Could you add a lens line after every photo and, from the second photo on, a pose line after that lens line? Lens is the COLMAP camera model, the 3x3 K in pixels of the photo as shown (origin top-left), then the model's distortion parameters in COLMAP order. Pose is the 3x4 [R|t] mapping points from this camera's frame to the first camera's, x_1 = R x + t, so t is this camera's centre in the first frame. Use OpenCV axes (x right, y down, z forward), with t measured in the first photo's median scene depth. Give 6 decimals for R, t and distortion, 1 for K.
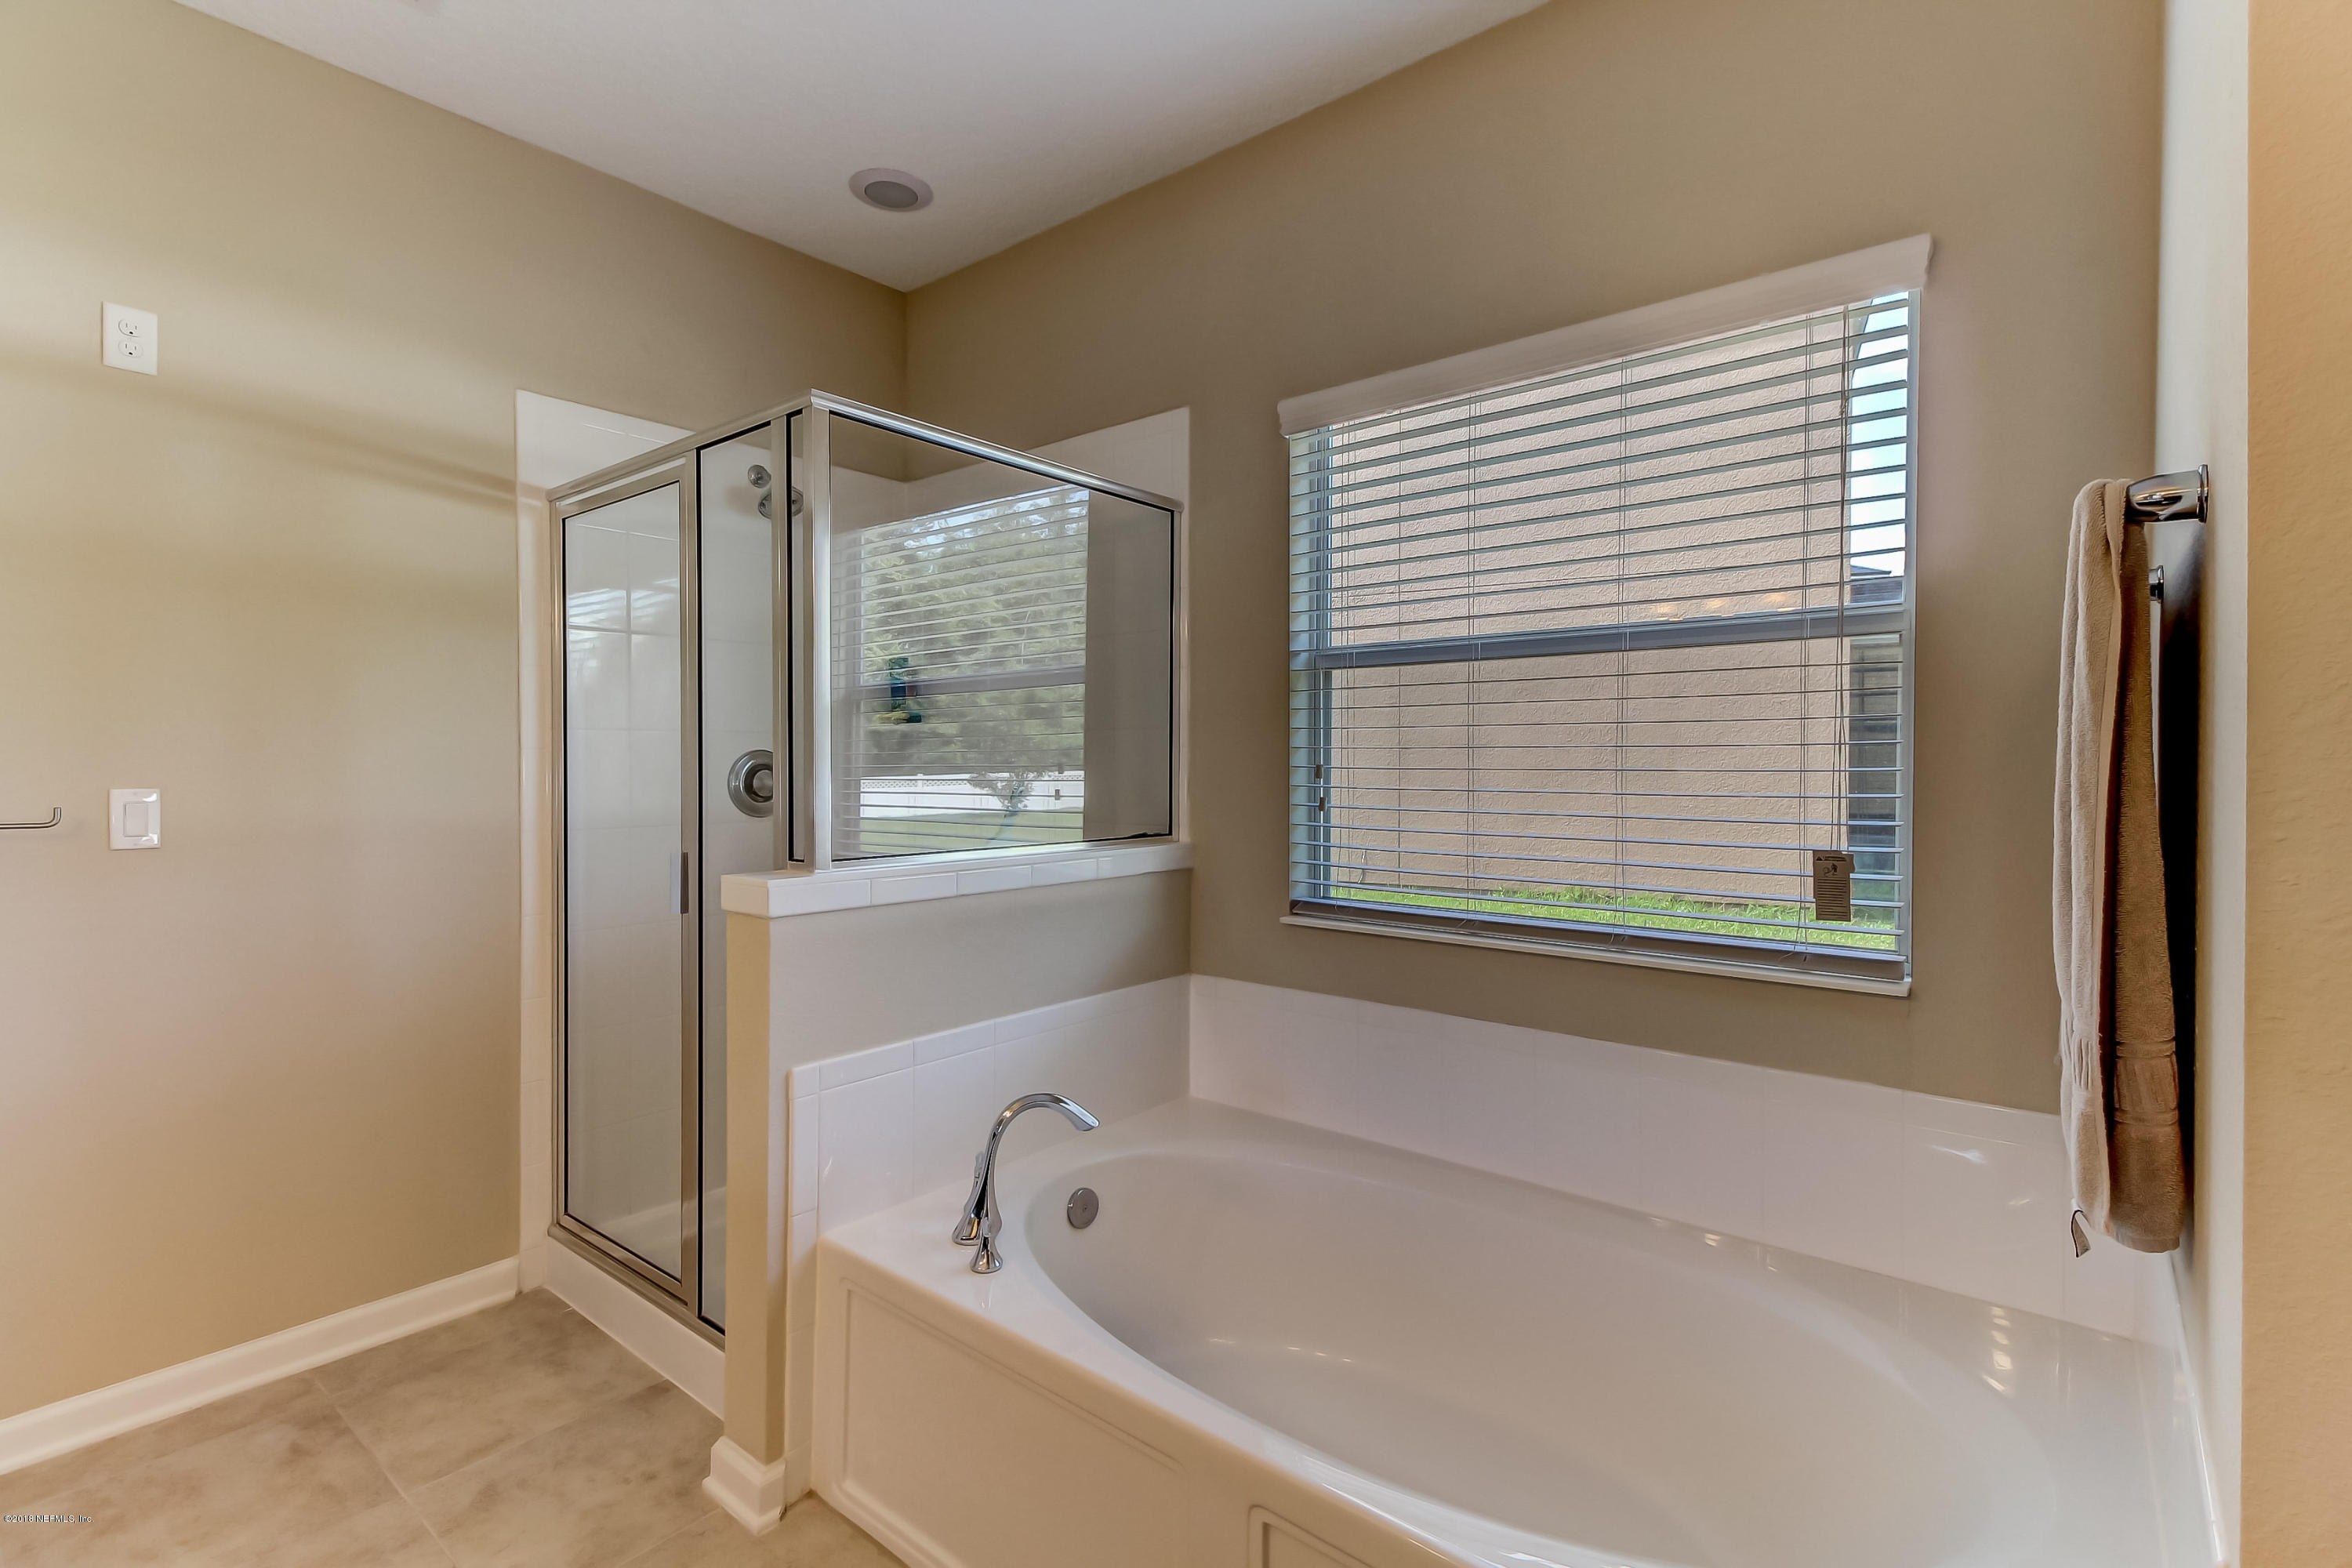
lens RADIAL K [[1084.6, 0, 1173.4], [0, 1084.6, 771.3], [0, 0, 1]] dist [0.034605, -0.012979]
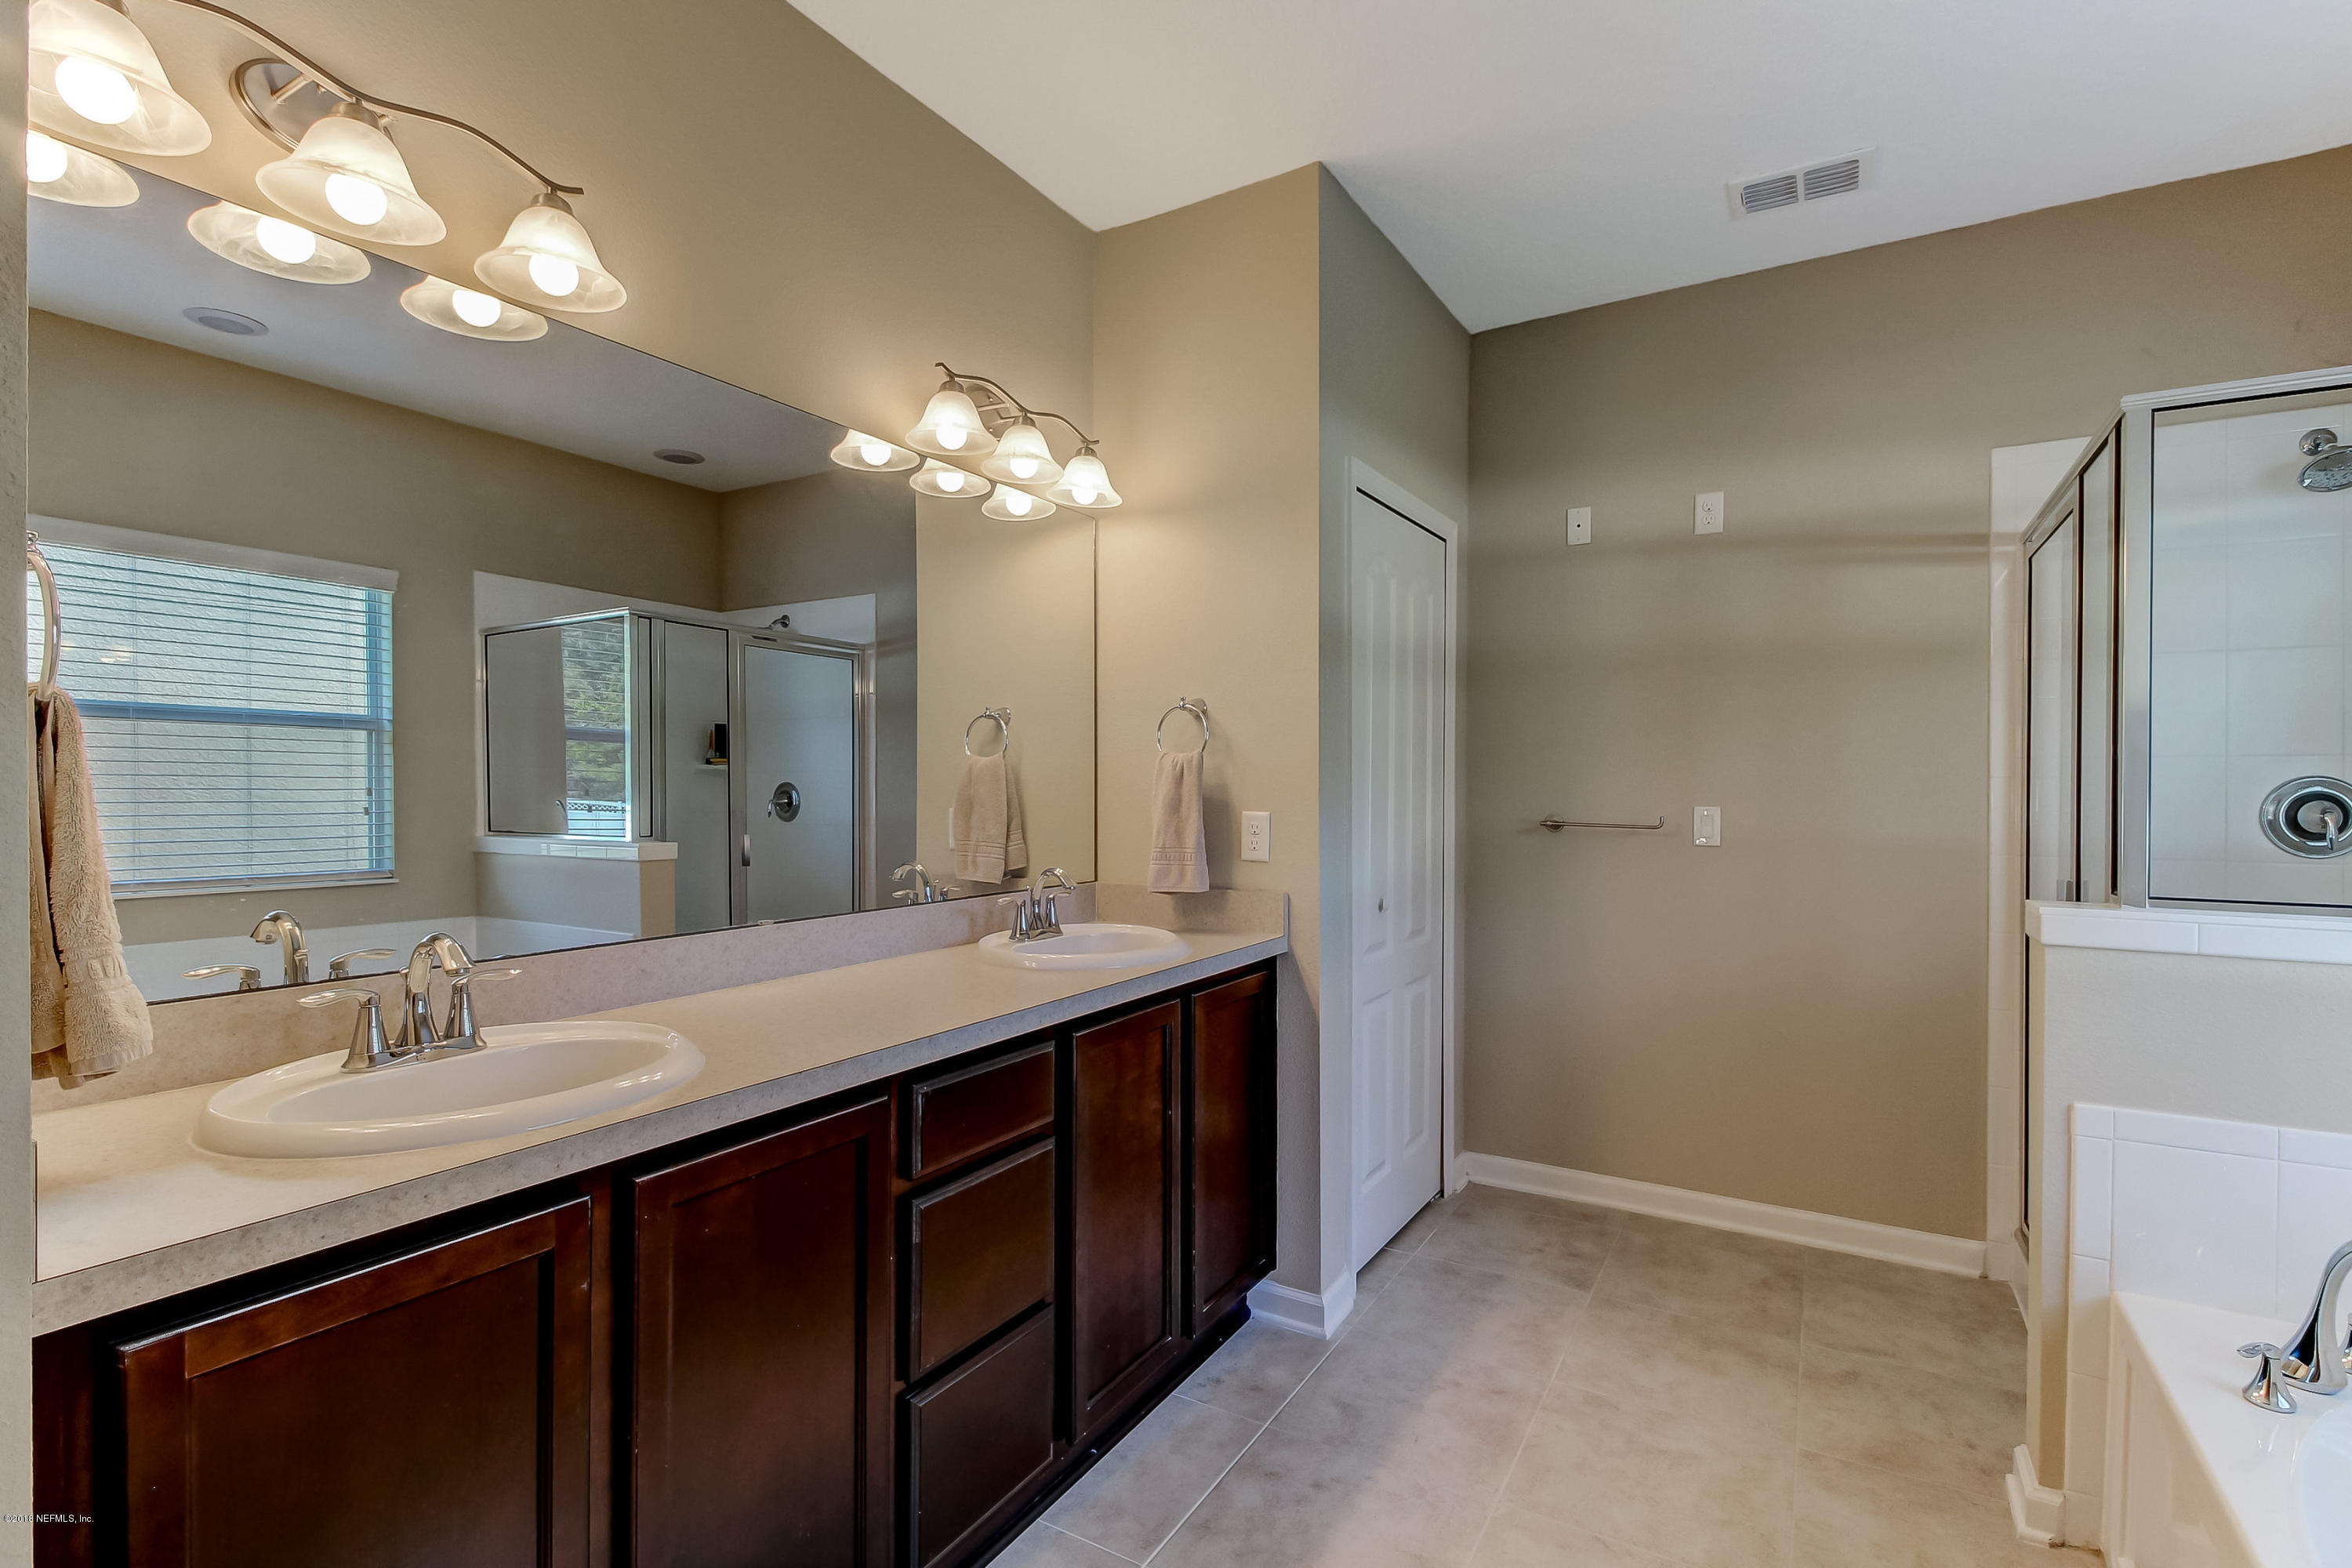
lens RADIAL K [[1076.2, 0, 1179.5], [0, 1076.2, 780.5], [0, 0, 1]] dist [0.000023, -0.000595]
pose [[0.156753, -0.007407, -0.987610, 0.414575], [-0.012224, 0.999881, -0.009439, 0.002505], [0.987562, 0.013552, 0.156644, 0.048166]]
